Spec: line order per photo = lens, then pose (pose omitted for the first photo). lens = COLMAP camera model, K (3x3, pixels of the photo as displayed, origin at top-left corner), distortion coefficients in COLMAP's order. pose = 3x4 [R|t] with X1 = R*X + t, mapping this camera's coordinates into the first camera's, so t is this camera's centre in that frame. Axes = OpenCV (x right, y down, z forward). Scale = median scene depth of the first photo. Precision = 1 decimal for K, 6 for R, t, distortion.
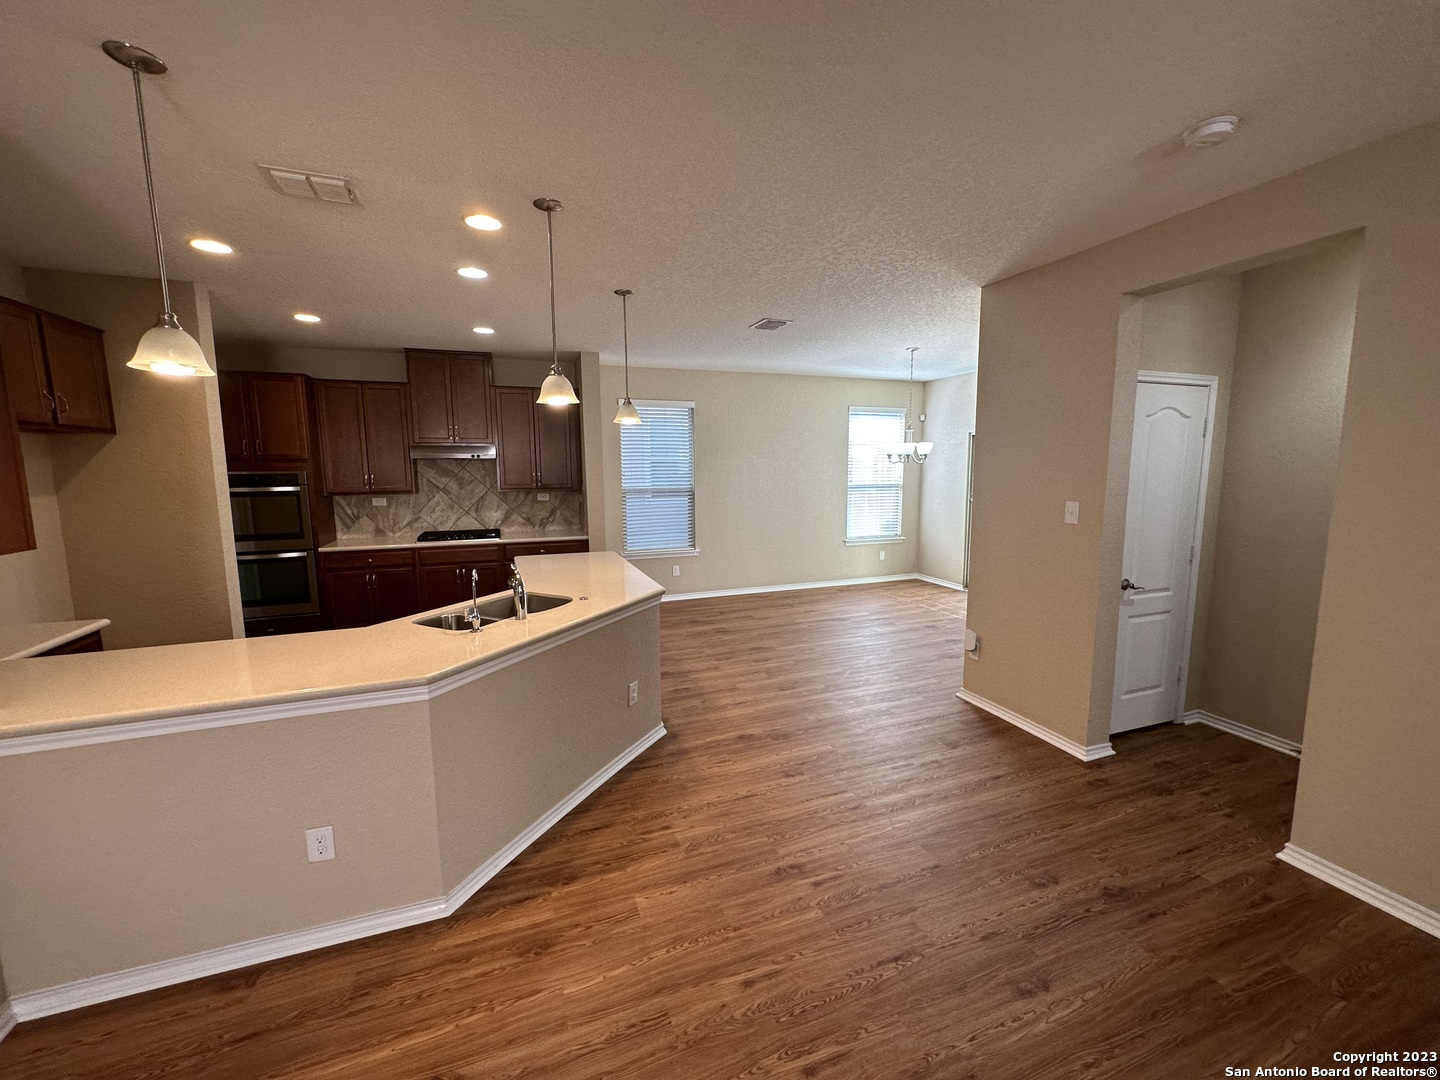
lens RADIAL K [[577.4, 0, 721.1], [0, 577.4, 538.2], [0, 0, 1]] dist [-0.002031, 0.000867]
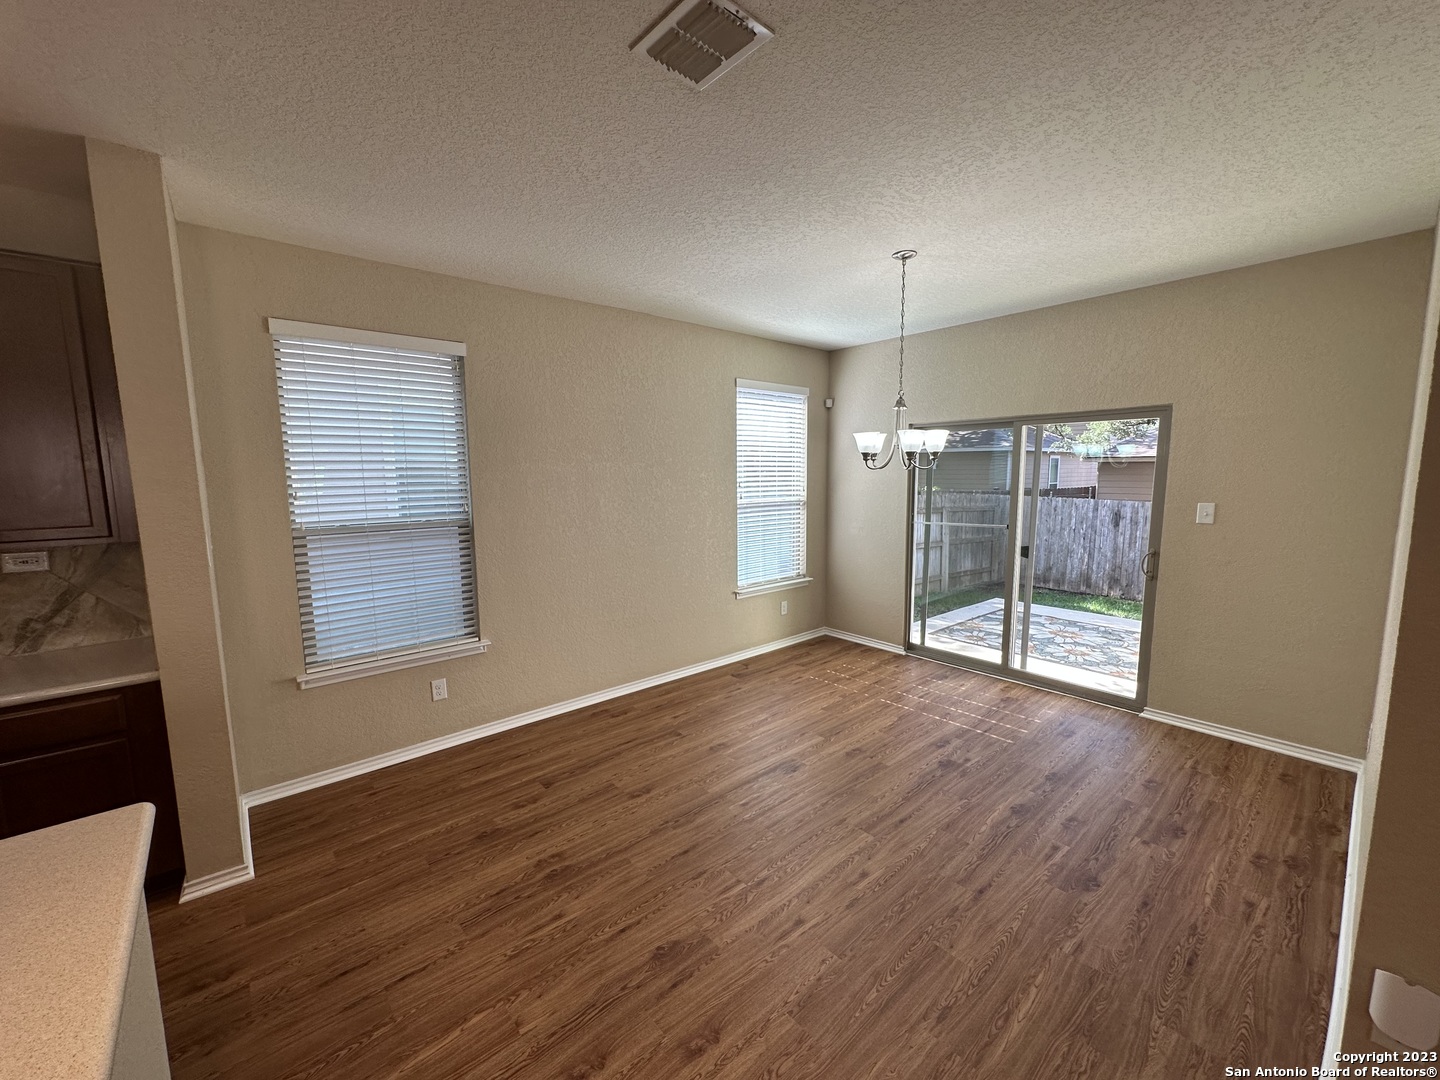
lens RADIAL K [[577.4, 0, 720.2], [0, 577.4, 538.0], [0, 0, 1]] dist [-0.002031, 0.000867]
pose [[0.937479, -0.042111, 0.345486, -0.027097], [0.045887, 0.998943, -0.002754, -0.086882], [-0.345005, 0.018435, 0.938420, 0.669584]]
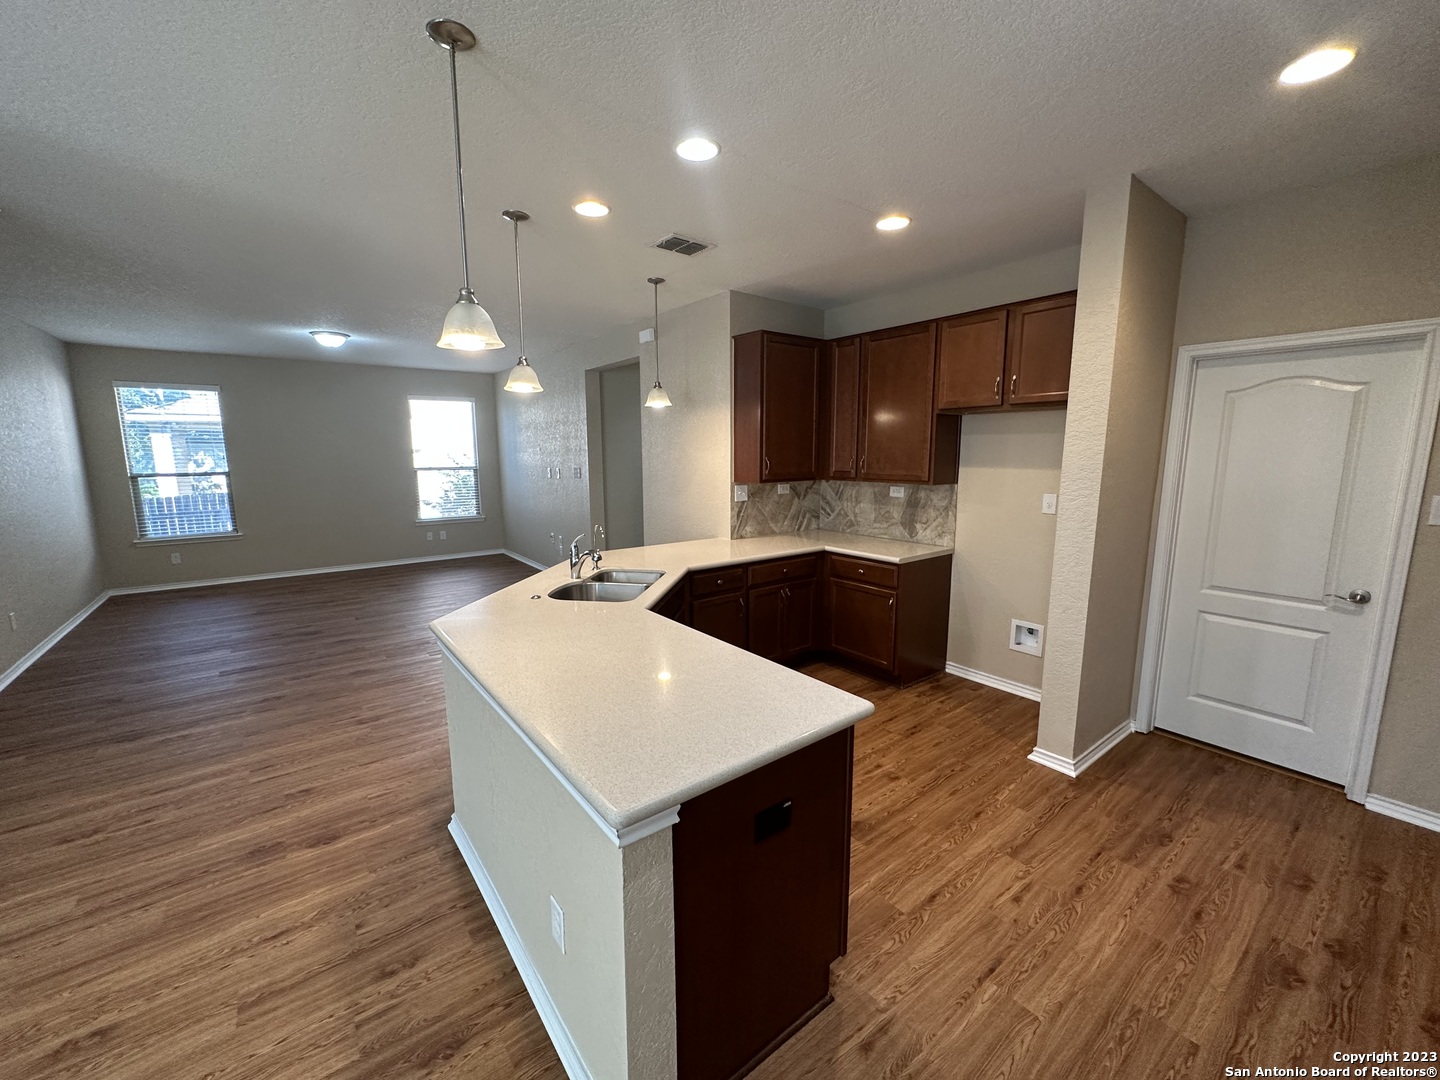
lens RADIAL K [[577.4, 0, 717.3], [0, 577.4, 539.7], [0, 0, 1]] dist [-0.002031, 0.000867]
pose [[-0.957464, 0.053367, -0.283575, -0.167240], [-0.027743, 0.961170, 0.274559, -0.147488], [0.287216, 0.270748, -0.918805, 1.208615]]
